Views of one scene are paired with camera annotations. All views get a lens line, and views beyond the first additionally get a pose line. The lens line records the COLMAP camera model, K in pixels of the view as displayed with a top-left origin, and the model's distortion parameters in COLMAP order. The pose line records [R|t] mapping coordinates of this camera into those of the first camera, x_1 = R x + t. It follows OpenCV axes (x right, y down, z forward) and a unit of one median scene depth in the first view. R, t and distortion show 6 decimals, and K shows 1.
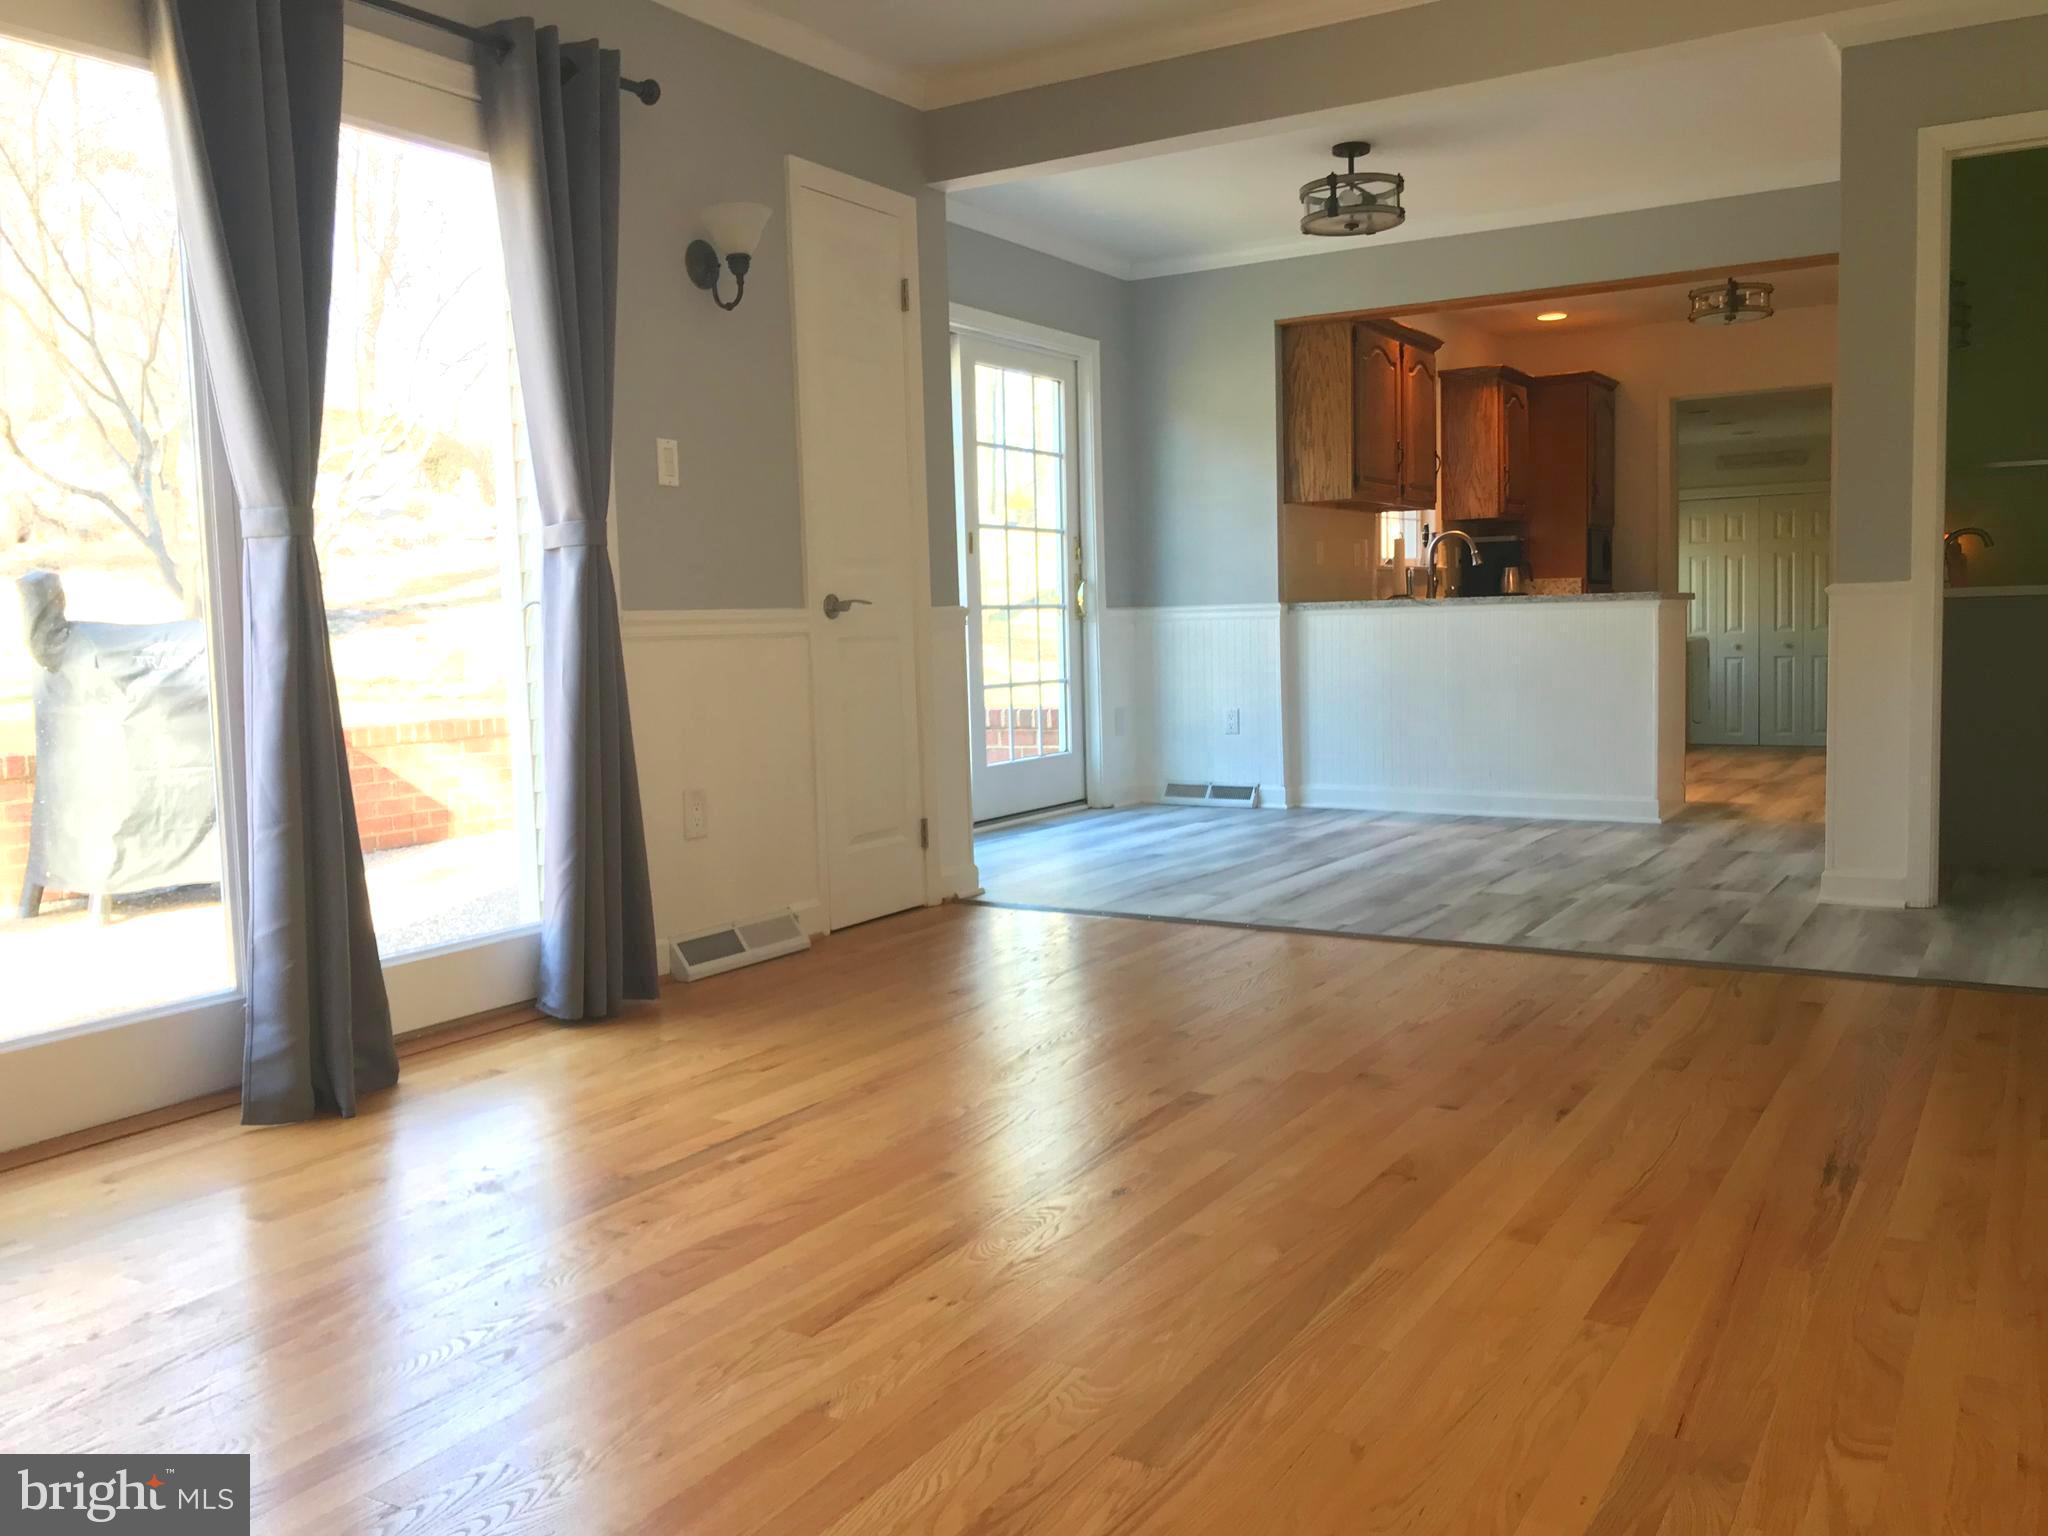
lens RADIAL K [[1709.8, 0, 1024.0], [0, 1709.8, 768.0], [0, 0, 1]] dist [0.105212, -0.257959]
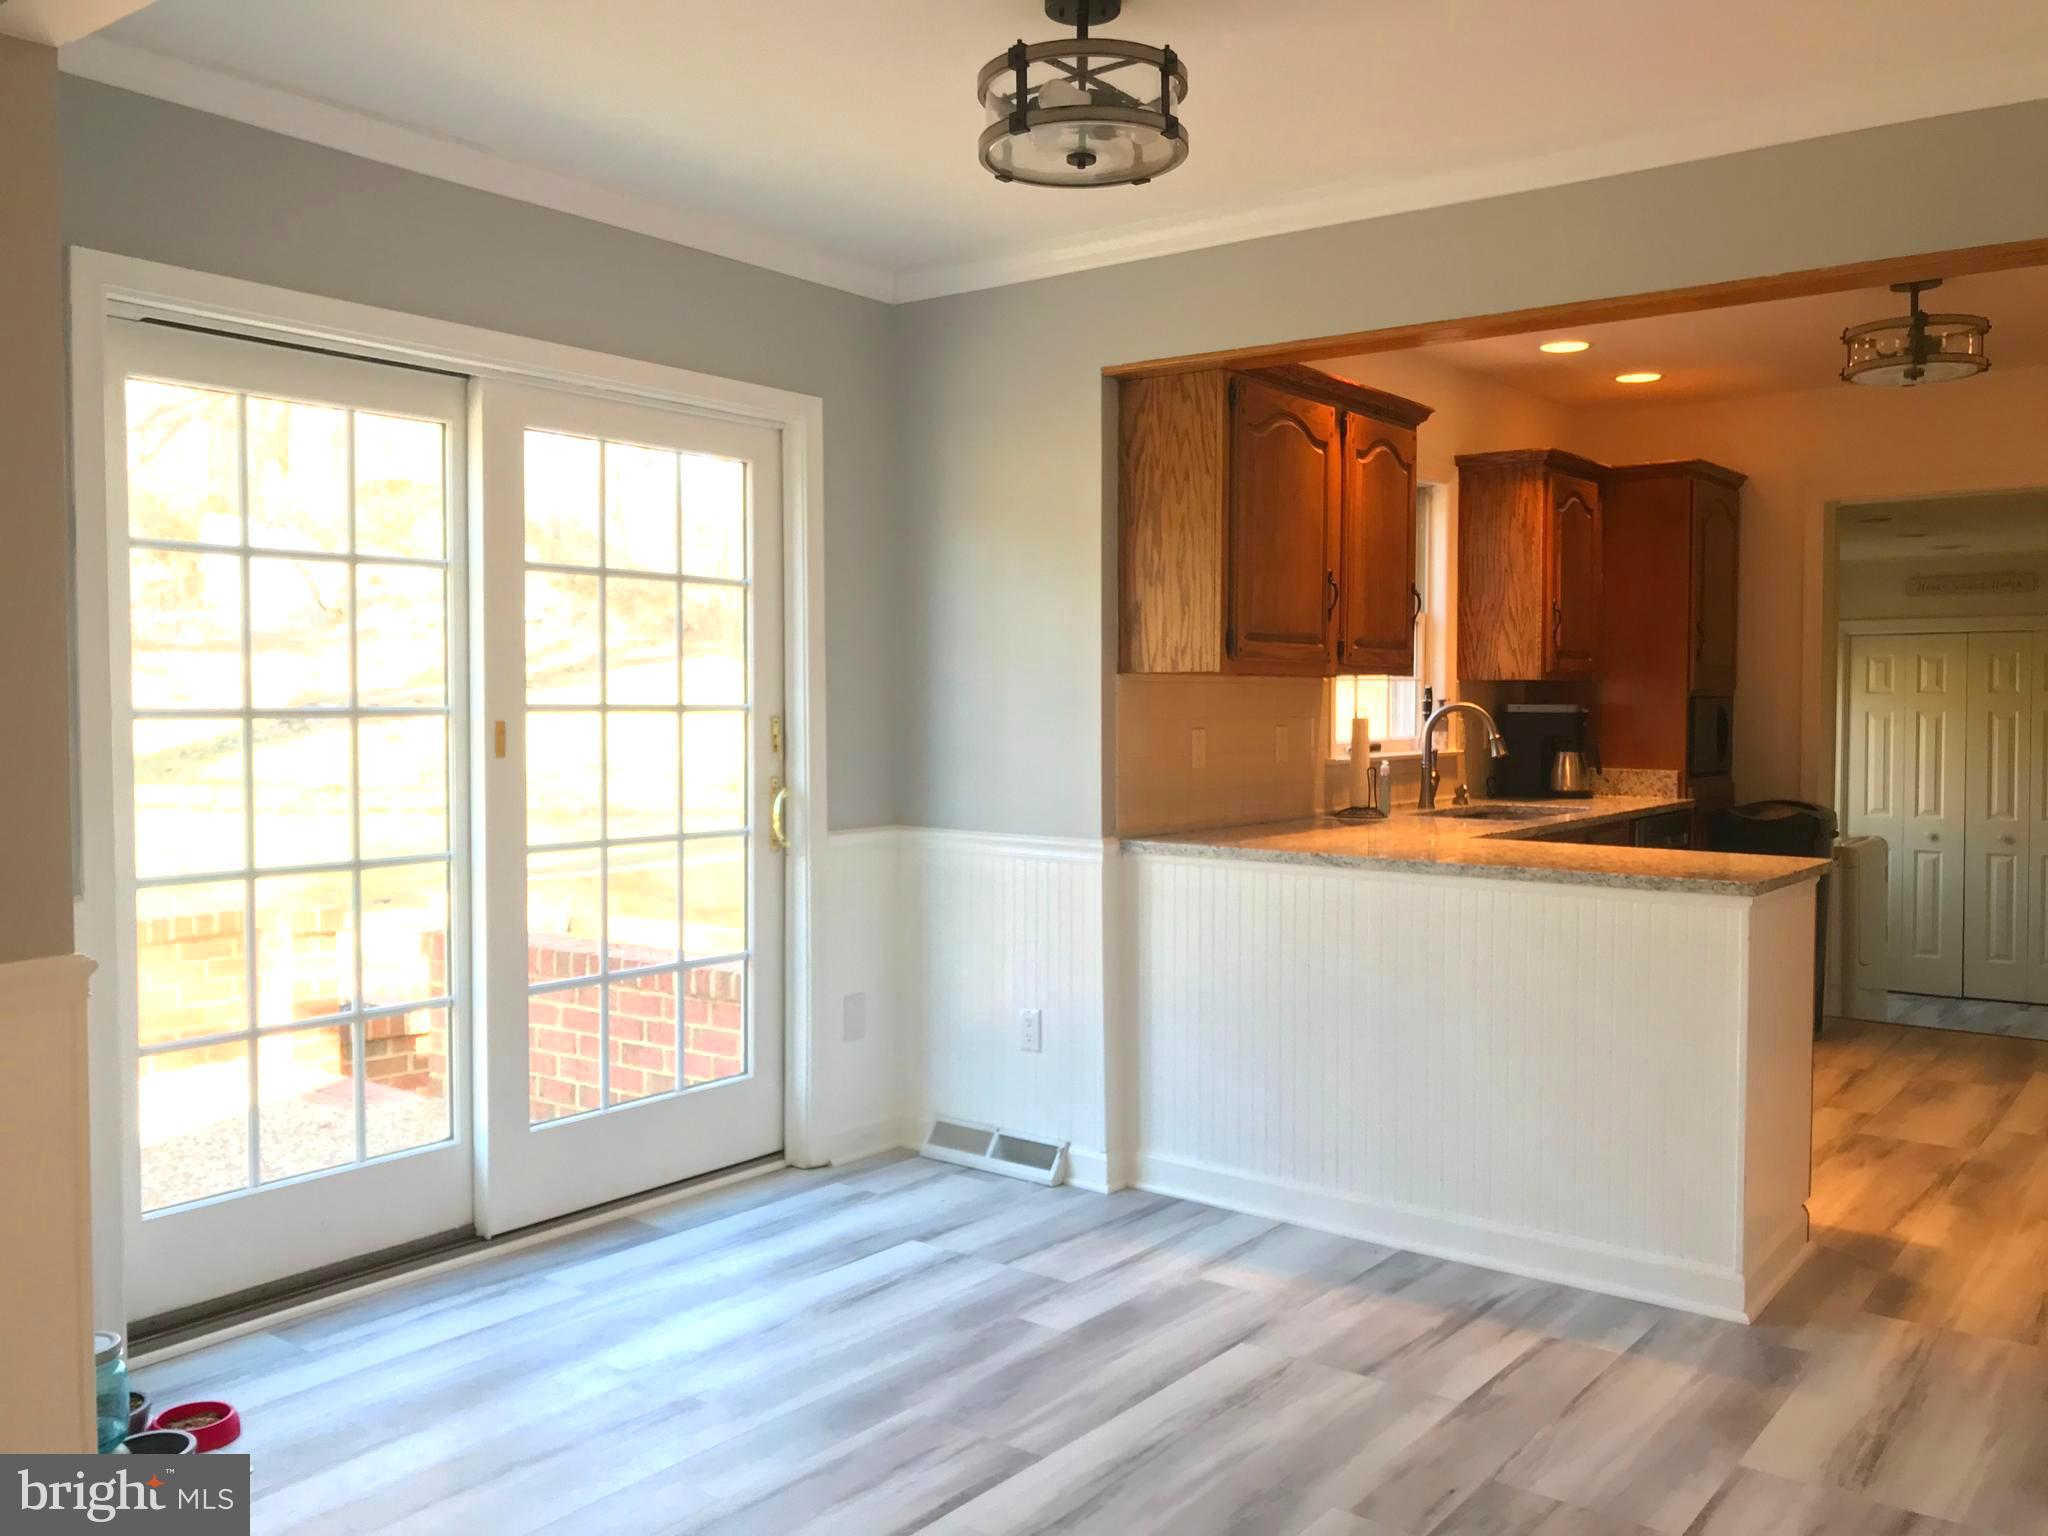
lens RADIAL K [[1740.9, 0, 1024.0], [0, 1740.9, 768.0], [0, 0, 1]] dist [0.046526, -0.012345]
pose [[0.995293, 0.032334, -0.091353, 0.170923], [-0.036434, 0.998386, -0.043575, -0.091727], [0.089797, 0.046699, 0.994865, 0.391969]]
